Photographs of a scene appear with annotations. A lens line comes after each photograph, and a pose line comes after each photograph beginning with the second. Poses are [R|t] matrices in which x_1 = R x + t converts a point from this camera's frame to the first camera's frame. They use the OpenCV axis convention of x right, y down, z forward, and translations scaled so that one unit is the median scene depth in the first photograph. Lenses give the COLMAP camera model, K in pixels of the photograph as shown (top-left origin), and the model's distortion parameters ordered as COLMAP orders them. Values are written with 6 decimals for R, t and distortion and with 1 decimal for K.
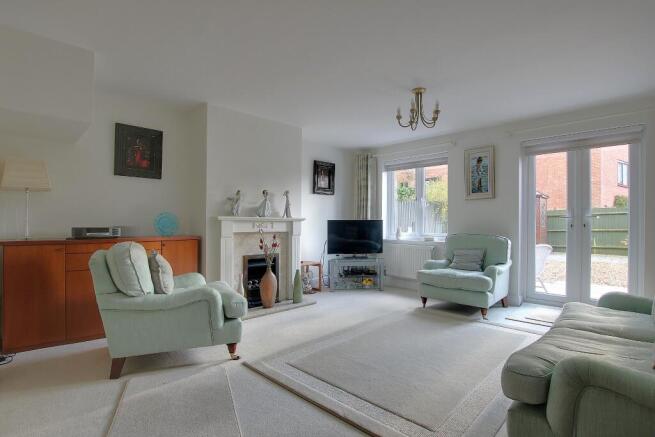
lens RADIAL K [[341.2, 0, 327.8], [0, 341.2, 222.0], [0, 0, 1]] dist [-0.000073, 0.000015]
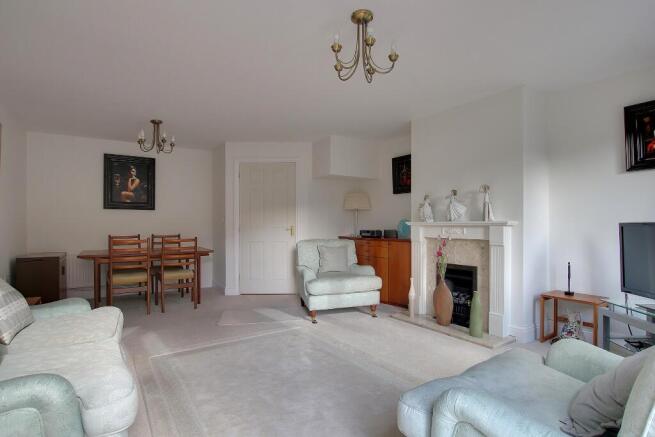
lens RADIAL K [[344.4, 0, 327.3], [0, 344.4, 220.2], [0, 0, 1]] dist [0.001557, 0.000089]
pose [[-0.203803, -0.018760, -0.978832, 0.711894], [0.000445, 0.999815, -0.019254, 0.000100], [0.979012, -0.004360, -0.203757, 0.848224]]
